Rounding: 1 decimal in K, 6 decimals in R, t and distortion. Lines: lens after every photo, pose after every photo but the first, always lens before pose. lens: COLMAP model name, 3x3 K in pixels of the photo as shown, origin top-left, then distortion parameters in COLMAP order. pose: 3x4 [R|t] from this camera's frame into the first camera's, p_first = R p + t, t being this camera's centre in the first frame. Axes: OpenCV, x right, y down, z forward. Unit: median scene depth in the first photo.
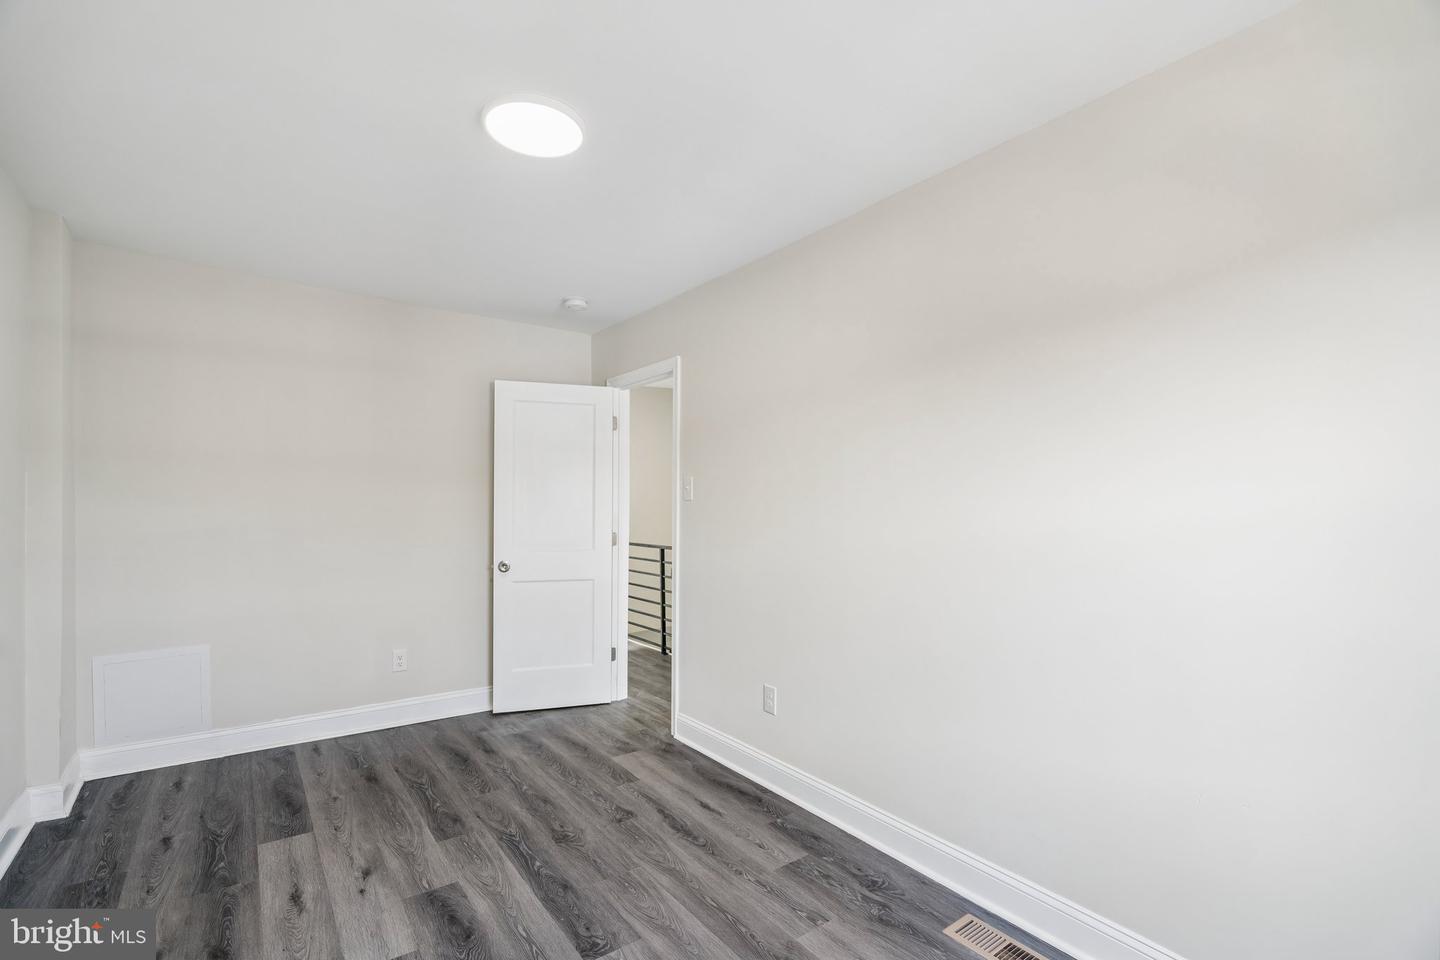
lens RADIAL K [[654.6, 0, 711.7], [0, 654.6, 488.5], [0, 0, 1]] dist [-0.004335, 0.000365]
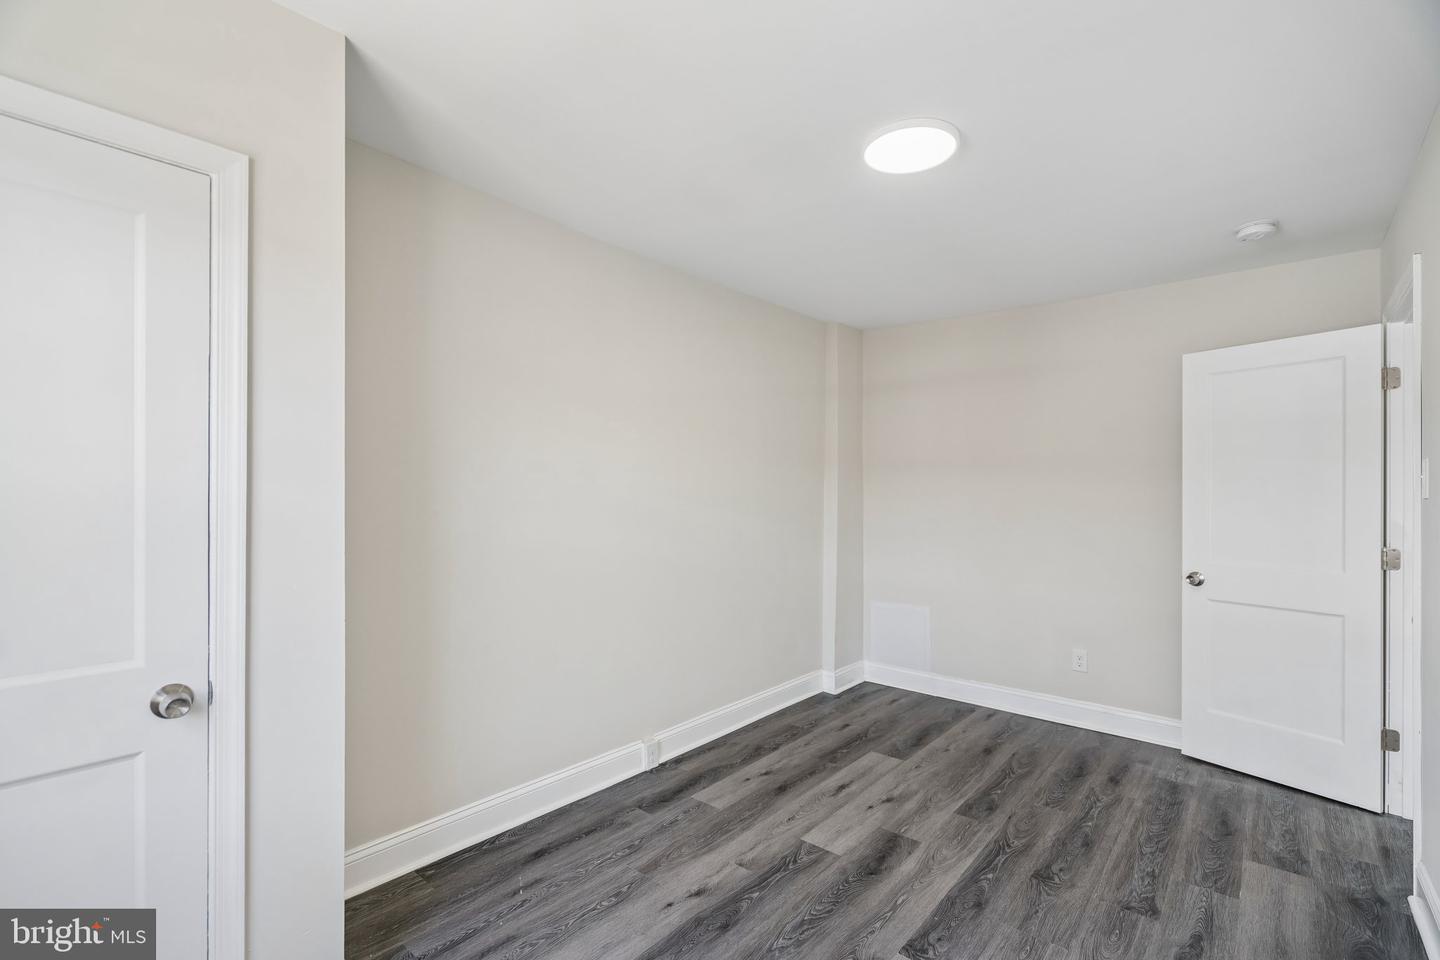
lens RADIAL K [[654.6, 0, 711.7], [0, 654.6, 488.5], [0, 0, 1]] dist [-0.004335, 0.000365]
pose [[0.218521, -0.013793, -0.975735, 0.511170], [0.014597, 0.999834, -0.010865, 0.009121], [0.975723, -0.011869, 0.218686, 0.347136]]
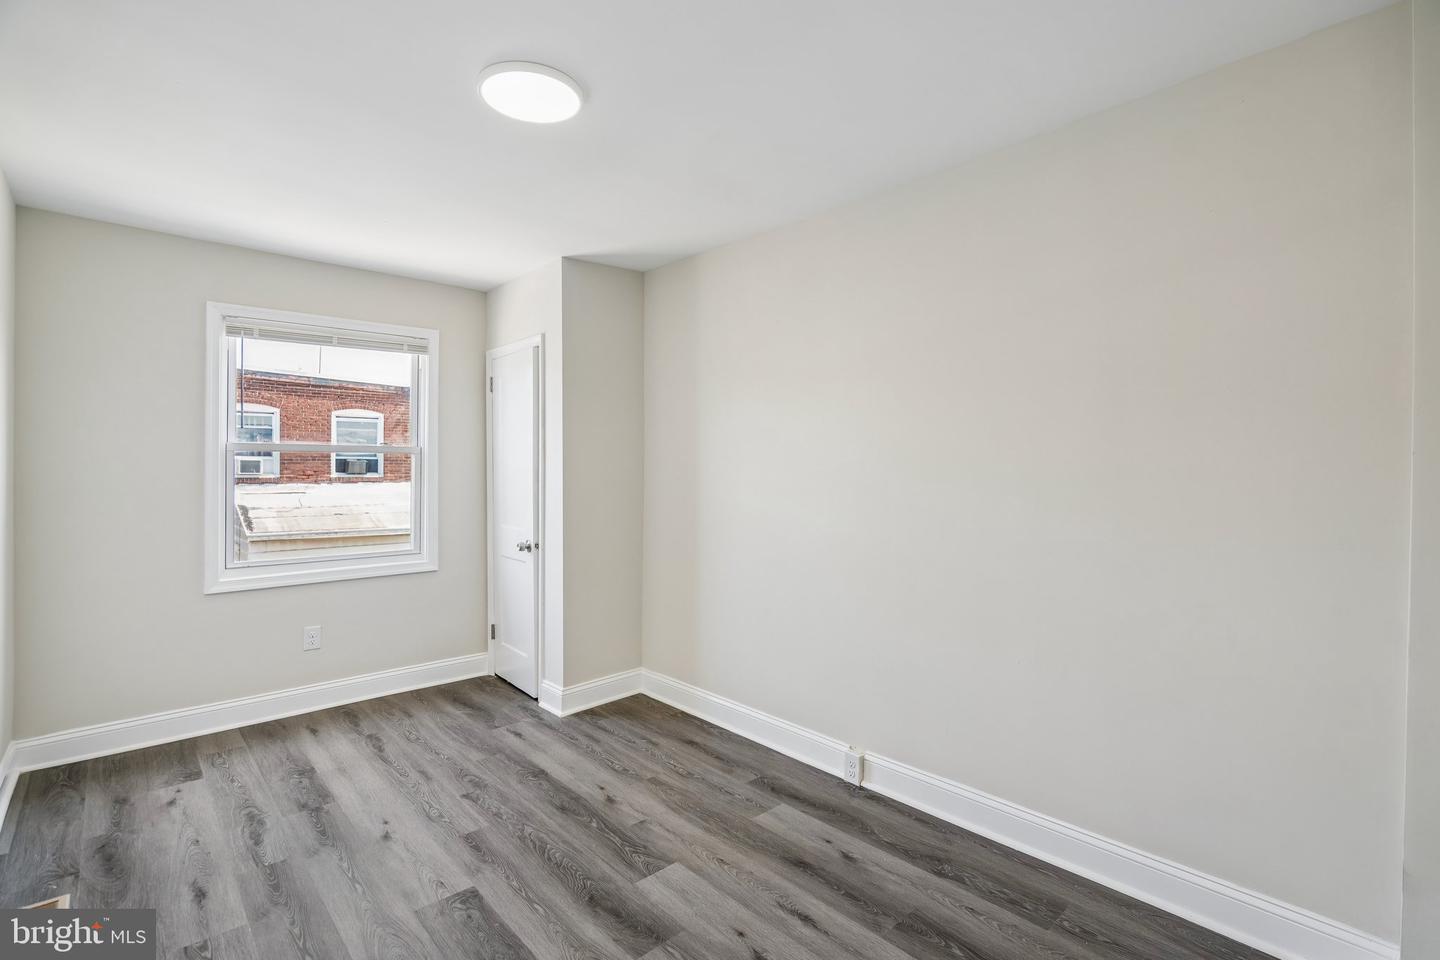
lens RADIAL K [[654.6, 0, 711.7], [0, 654.6, 488.5], [0, 0, 1]] dist [-0.004335, 0.000365]
pose [[-0.994770, -0.004239, -0.102051, -0.328620], [-0.005345, 0.999930, 0.010570, 0.024958], [0.101999, 0.011061, -0.994723, 1.471000]]
